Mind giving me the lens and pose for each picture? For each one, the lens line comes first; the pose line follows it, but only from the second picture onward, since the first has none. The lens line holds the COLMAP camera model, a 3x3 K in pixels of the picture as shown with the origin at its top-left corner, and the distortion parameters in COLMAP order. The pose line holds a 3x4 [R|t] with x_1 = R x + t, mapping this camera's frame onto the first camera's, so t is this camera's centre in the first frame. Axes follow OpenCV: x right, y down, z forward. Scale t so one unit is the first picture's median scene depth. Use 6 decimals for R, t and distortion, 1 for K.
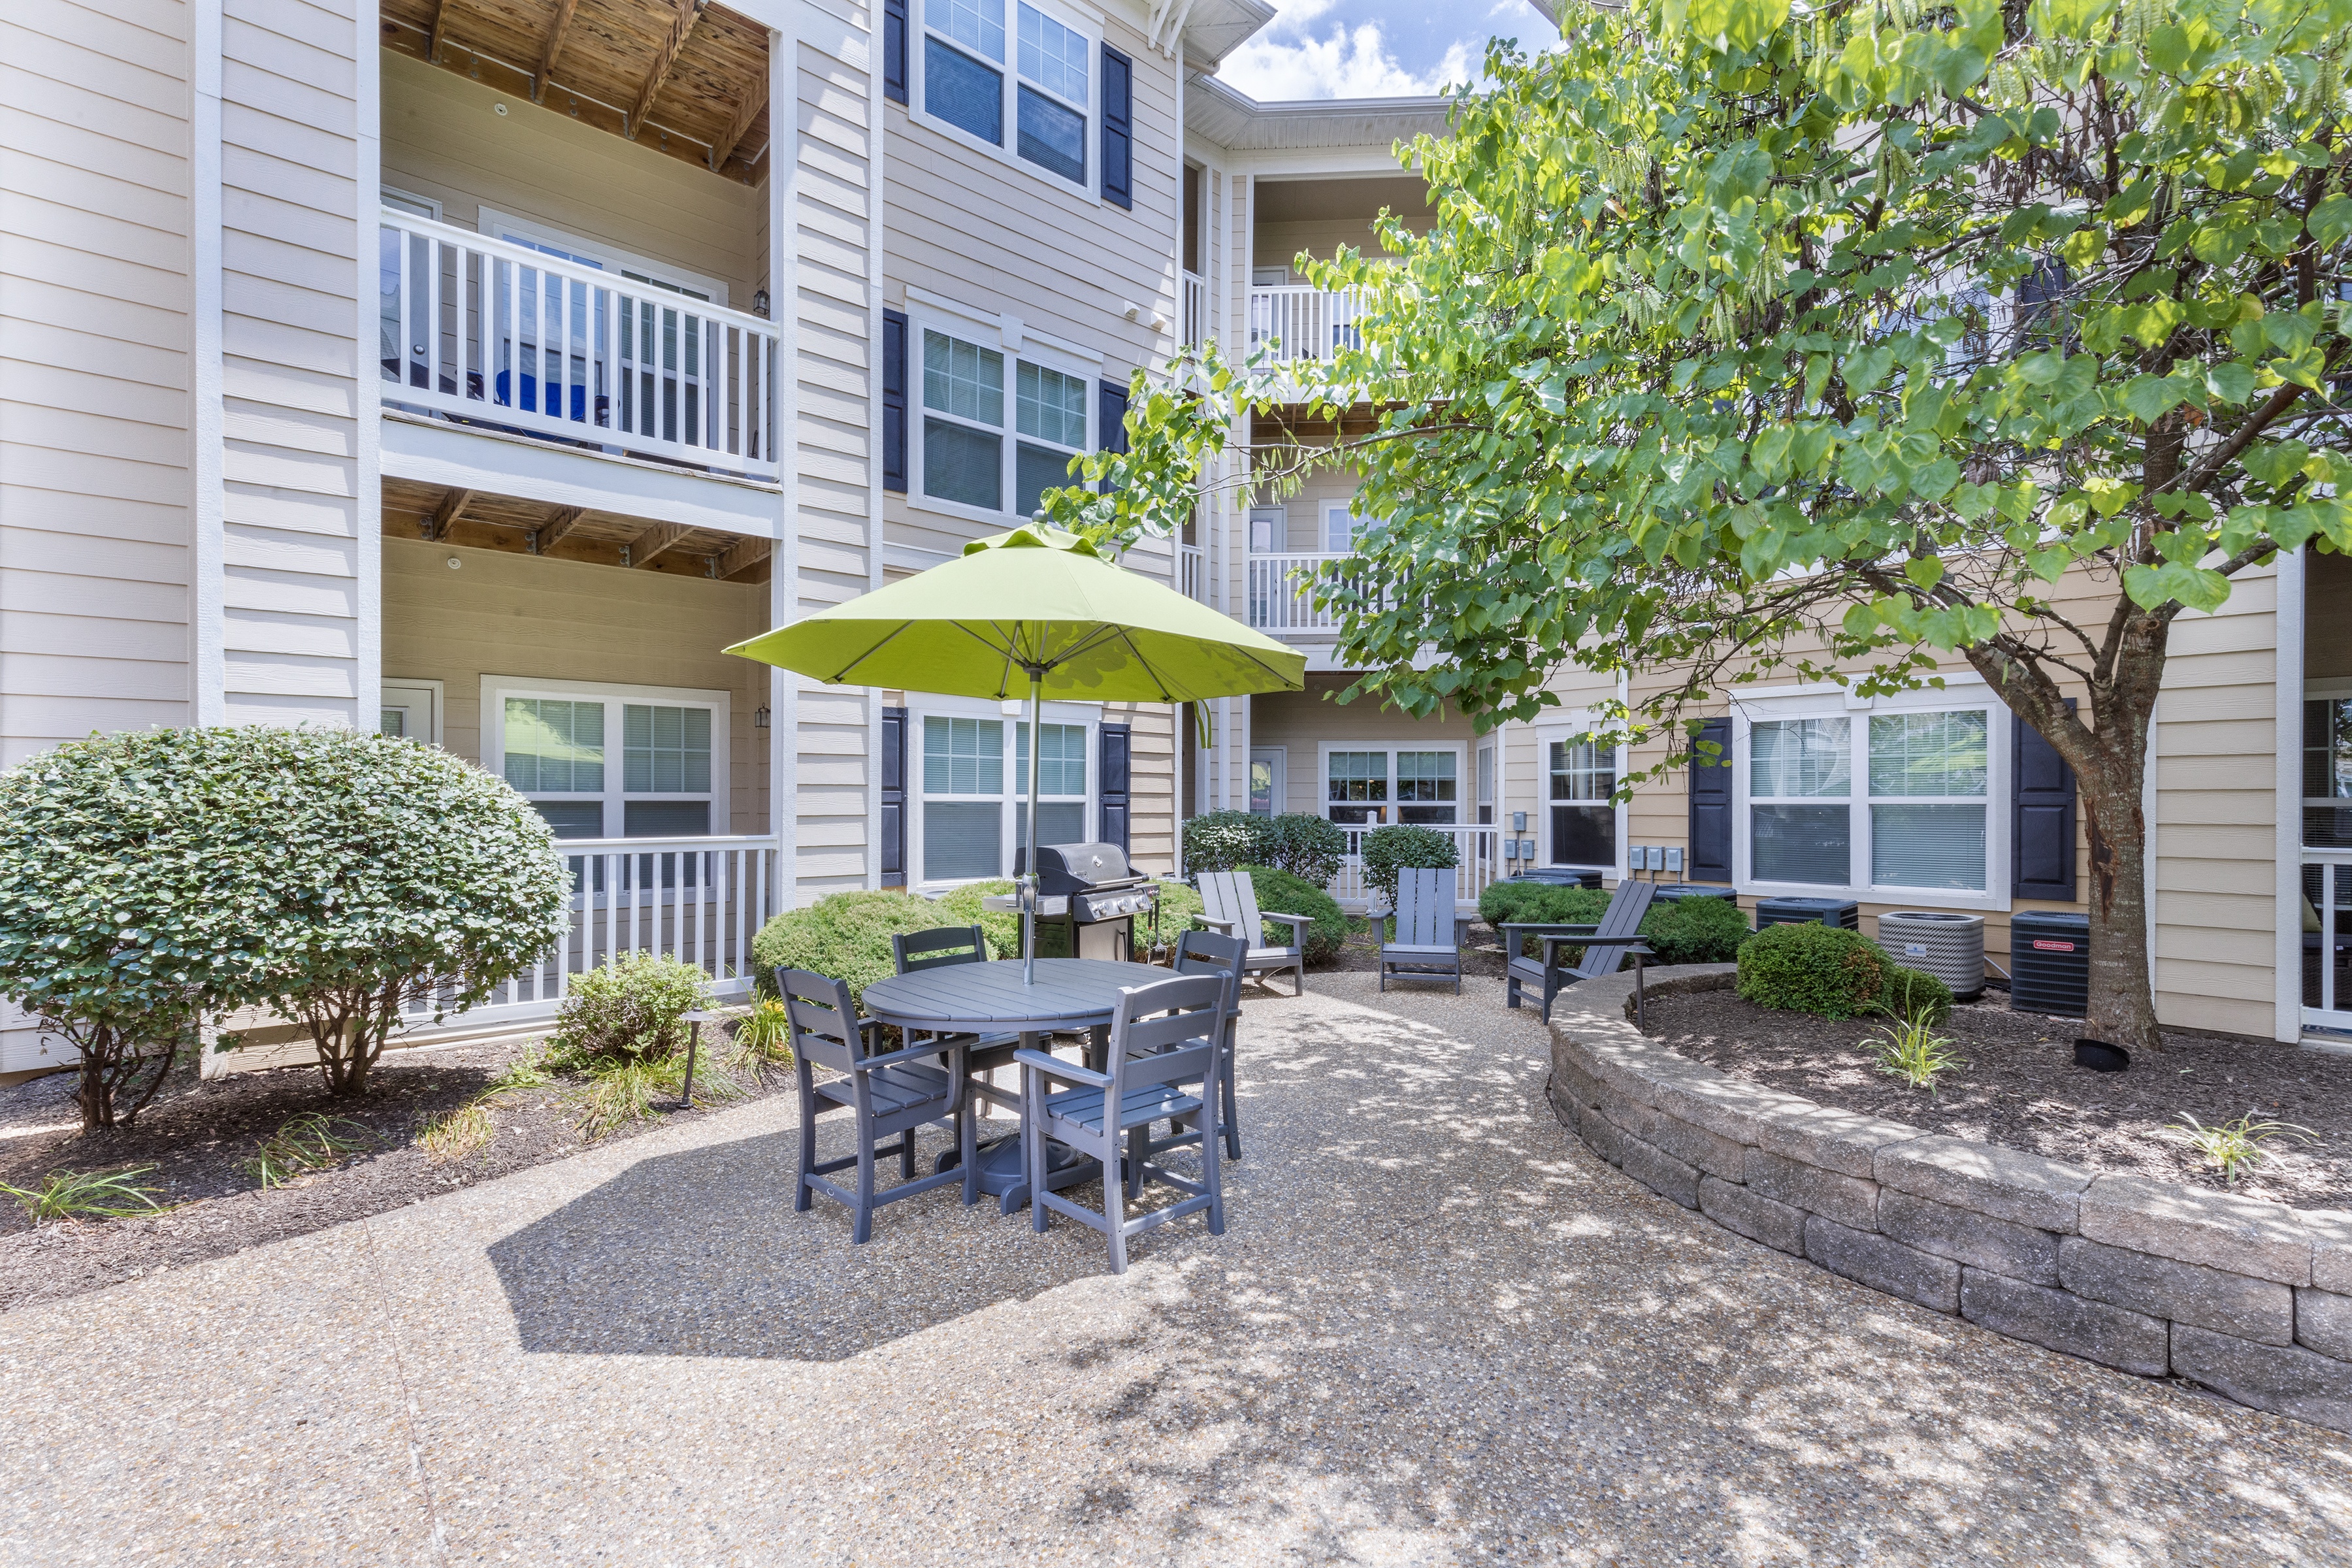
lens RADIAL K [[1084.5, 0, 1176.0], [0, 1084.5, 784.0], [0, 0, 1]] dist [0.010464, -0.000331]
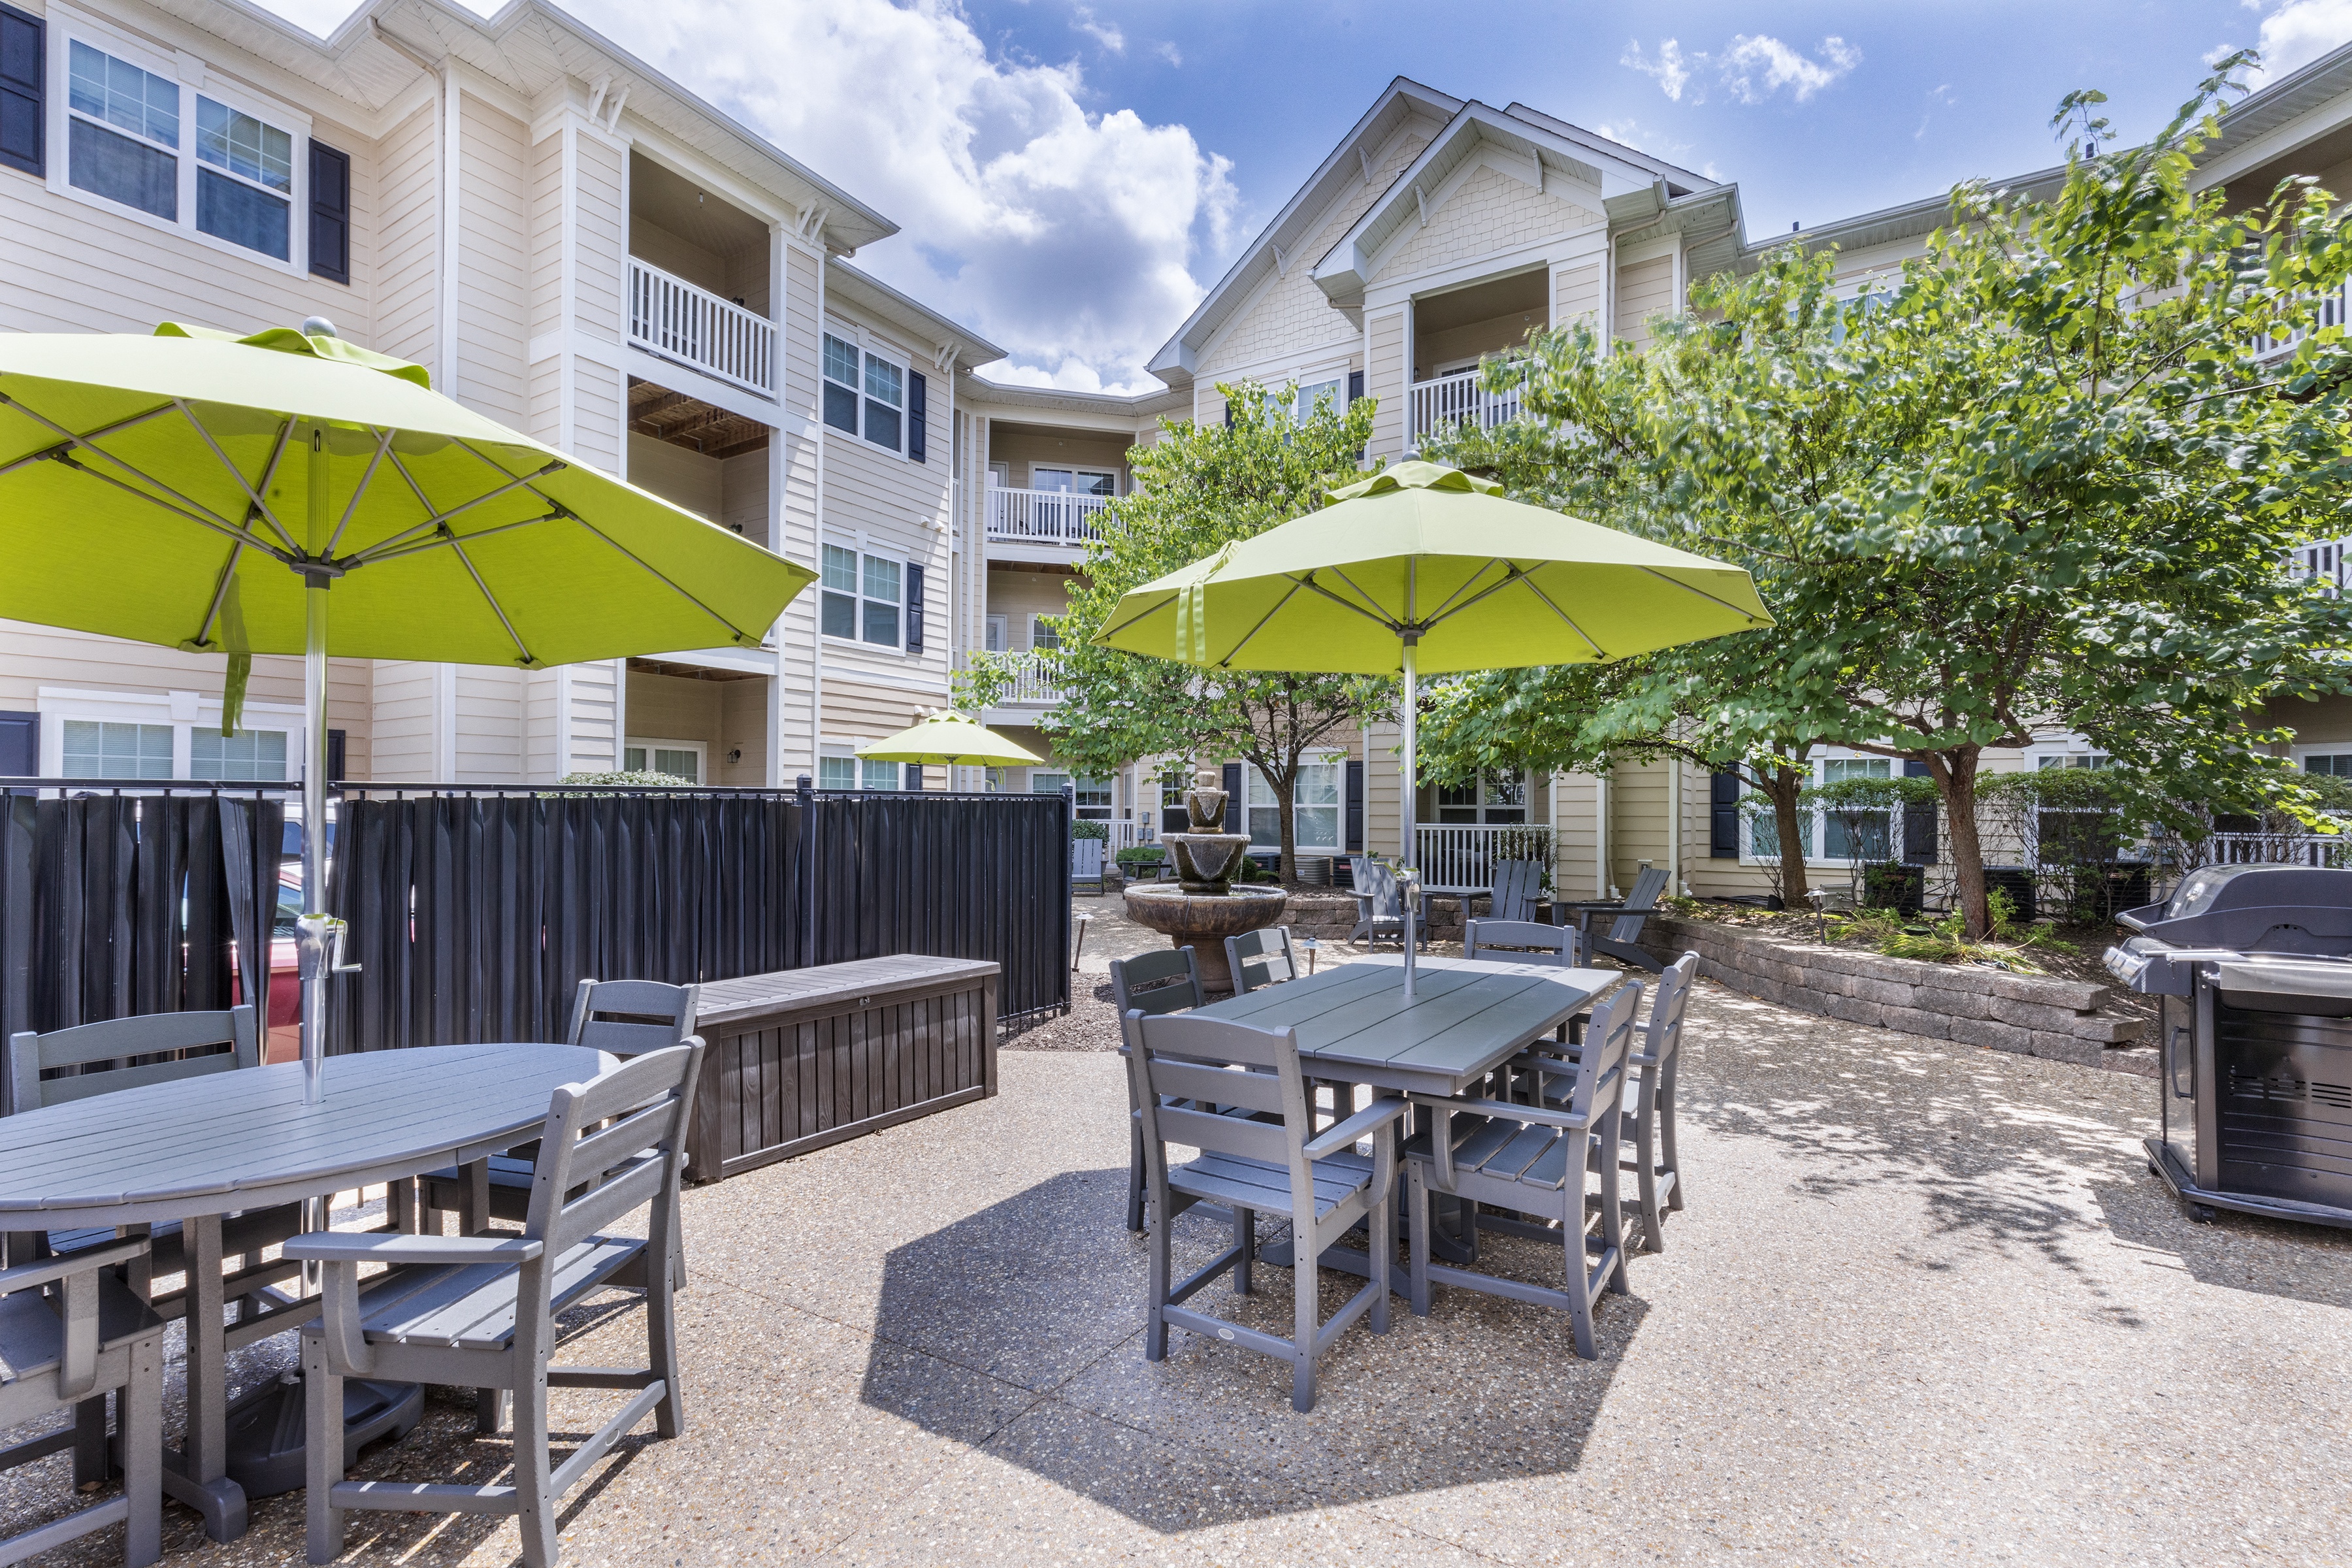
lens RADIAL K [[1084.5, 0, 1176.0], [0, 1084.5, 784.0], [0, 0, 1]] dist [0.010464, -0.000331]
pose [[0.959125, 0.008818, 0.282845, -0.158430], [-0.006390, 0.999934, -0.009507, -0.002551], [-0.282911, 0.007311, 0.959118, -0.854584]]
